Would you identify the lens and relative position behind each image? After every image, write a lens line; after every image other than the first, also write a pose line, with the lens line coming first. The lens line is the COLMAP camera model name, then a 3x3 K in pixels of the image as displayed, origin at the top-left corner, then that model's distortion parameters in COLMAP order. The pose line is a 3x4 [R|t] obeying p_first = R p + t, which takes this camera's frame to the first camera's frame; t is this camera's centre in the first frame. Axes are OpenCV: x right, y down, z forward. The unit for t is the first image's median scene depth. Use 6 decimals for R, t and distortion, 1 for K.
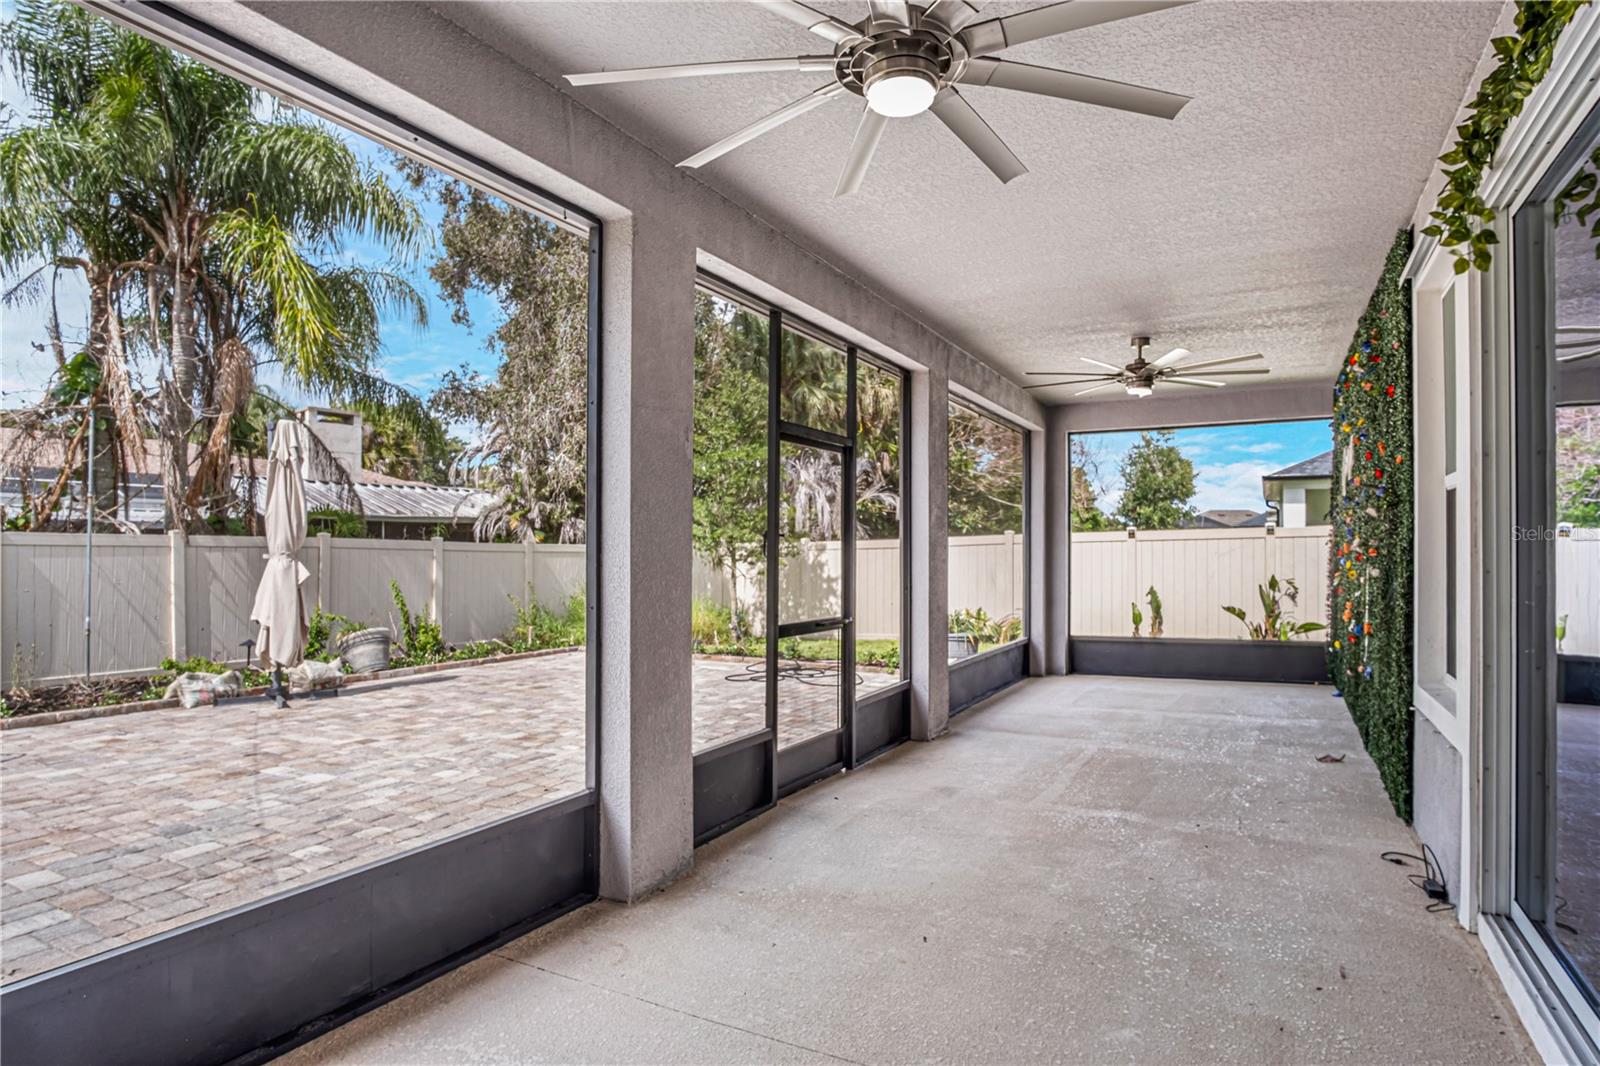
lens RADIAL K [[884.9, 0, 800.4], [0, 884.9, 544.1], [0, 0, 1]] dist [-0.019139, -0.000546]
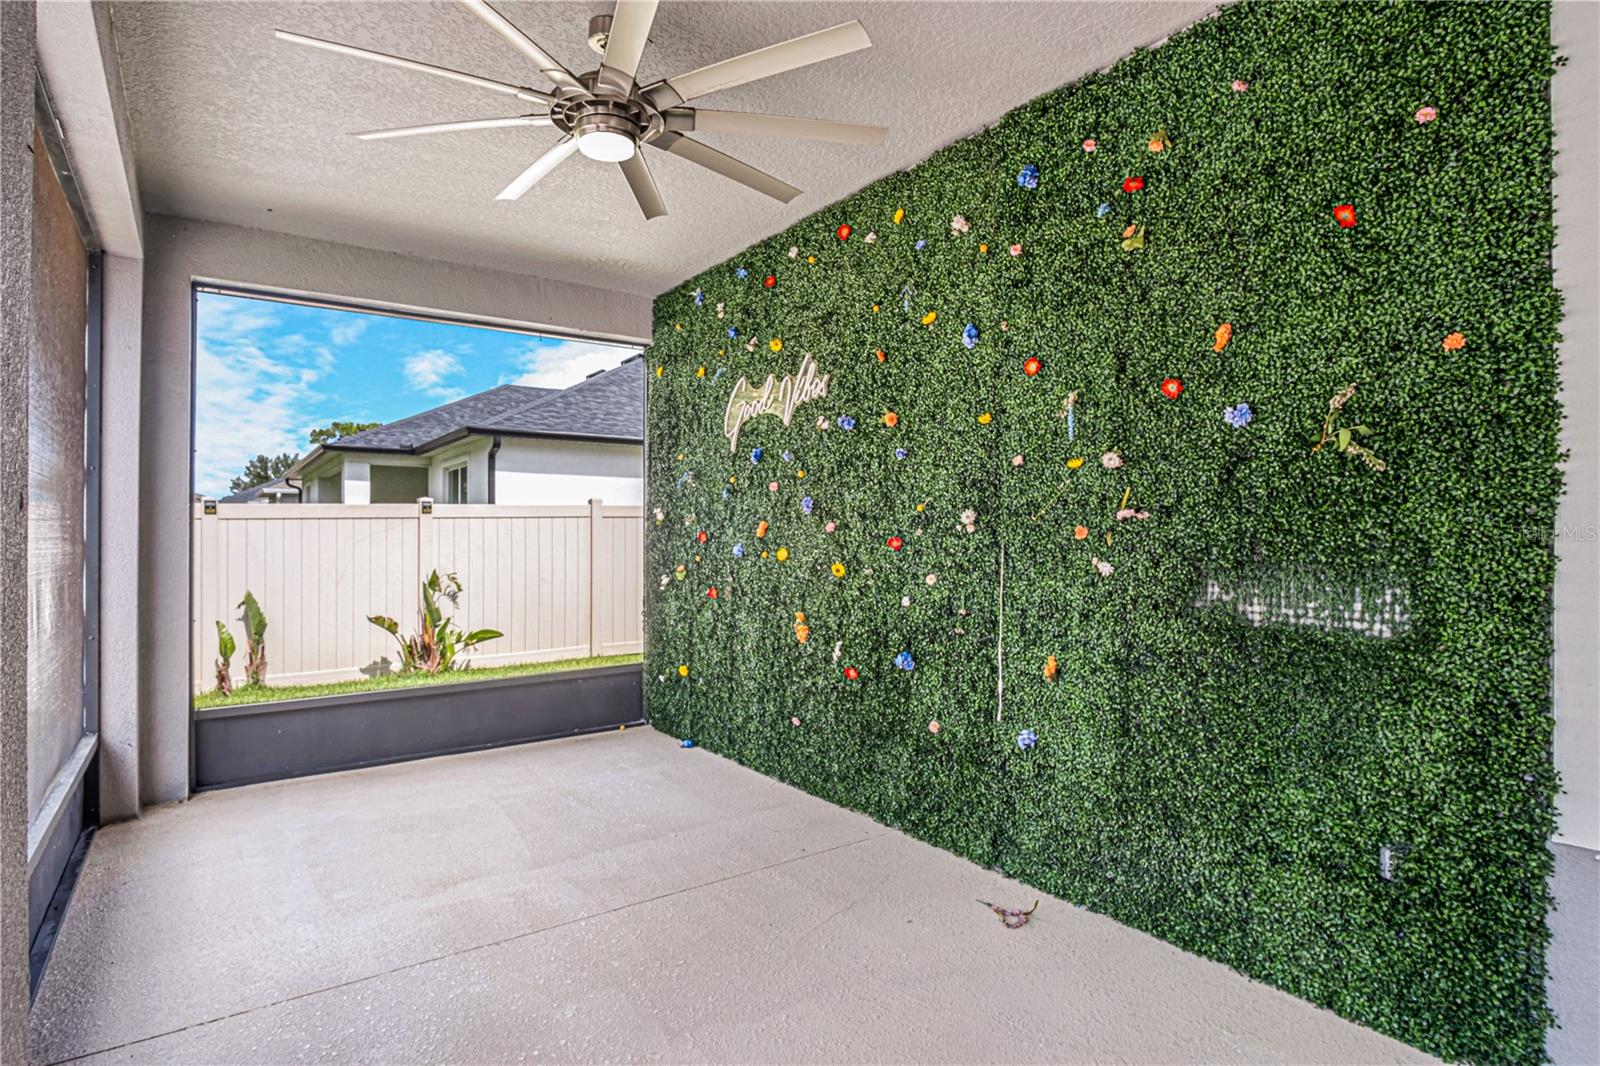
lens RADIAL K [[884.9, 0, 800.4], [0, 884.9, 544.1], [0, 0, 1]] dist [-0.019139, -0.000546]
pose [[0.471736, -0.005312, 0.881724, 0.035545], [-0.008186, 0.999912, 0.010404, 0.004300], [-0.881702, -0.012126, 0.471651, 0.385682]]
